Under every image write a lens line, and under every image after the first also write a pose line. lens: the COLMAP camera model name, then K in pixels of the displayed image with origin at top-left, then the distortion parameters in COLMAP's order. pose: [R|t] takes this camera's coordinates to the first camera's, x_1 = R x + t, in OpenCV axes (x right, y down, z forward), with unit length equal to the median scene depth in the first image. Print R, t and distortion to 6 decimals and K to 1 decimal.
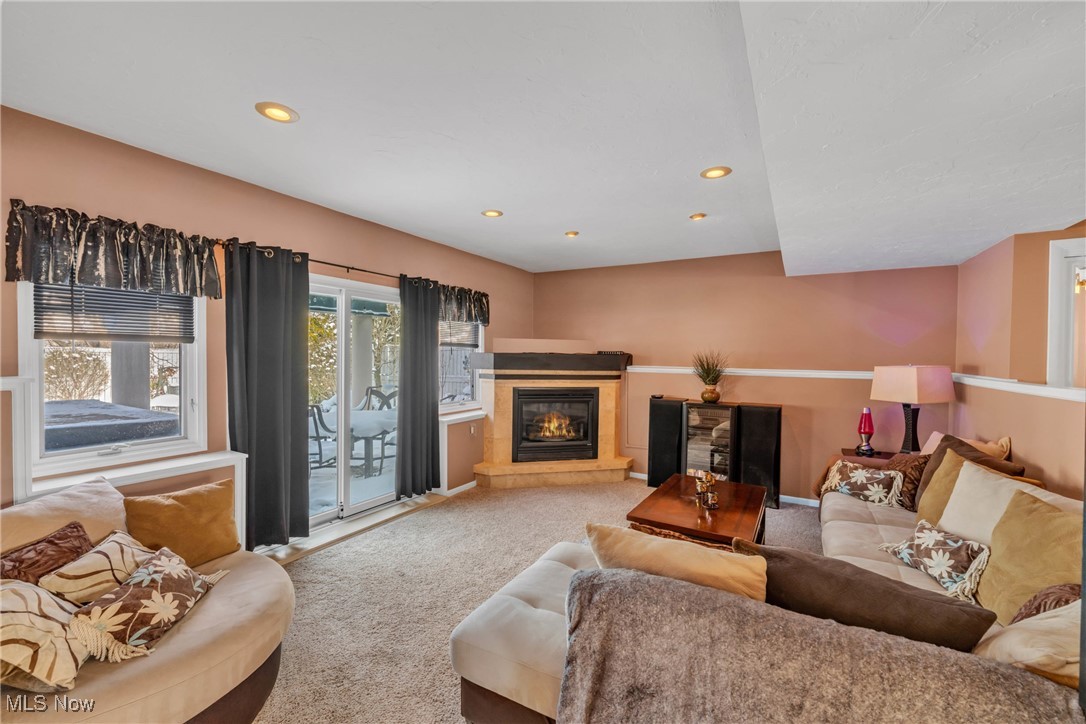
lens RADIAL K [[438.9, 0, 538.9], [0, 438.9, 362.4], [0, 0, 1]] dist [-0.001381, -0.000535]
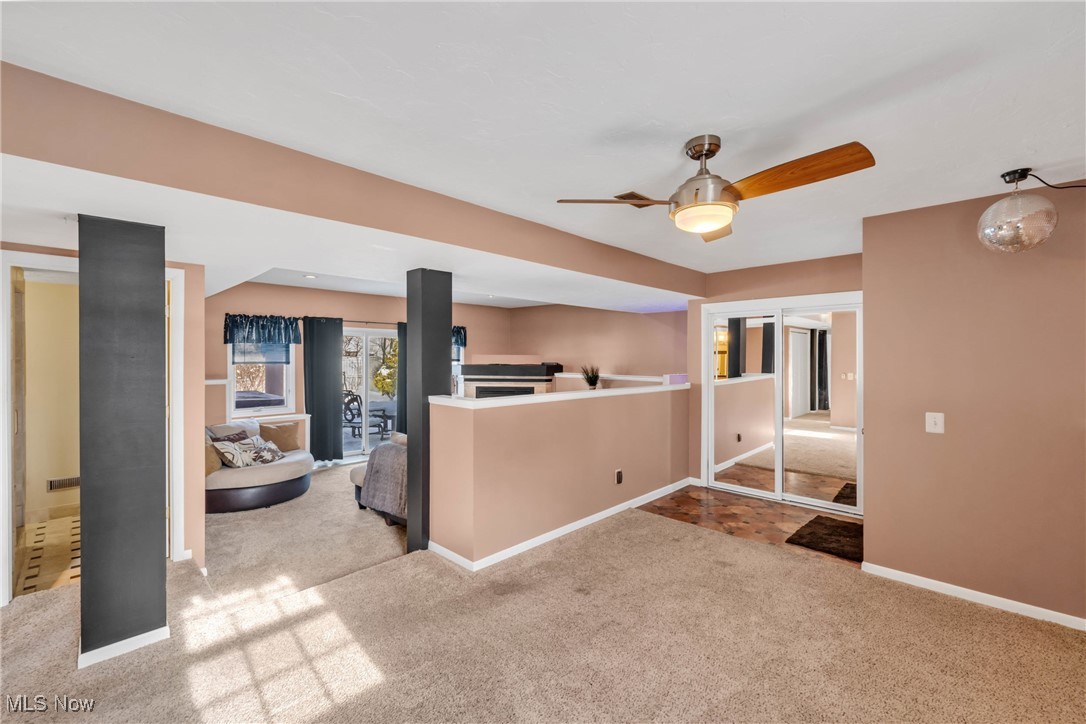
lens RADIAL K [[438.9, 0, 547.2], [0, 438.9, 361.7], [0, 0, 1]] dist [-0.001381, -0.000535]
pose [[0.974708, -0.003351, -0.223458, 1.063396], [0.001880, 0.999975, -0.006793, -0.042416], [0.223475, 0.006201, 0.974690, -0.951600]]
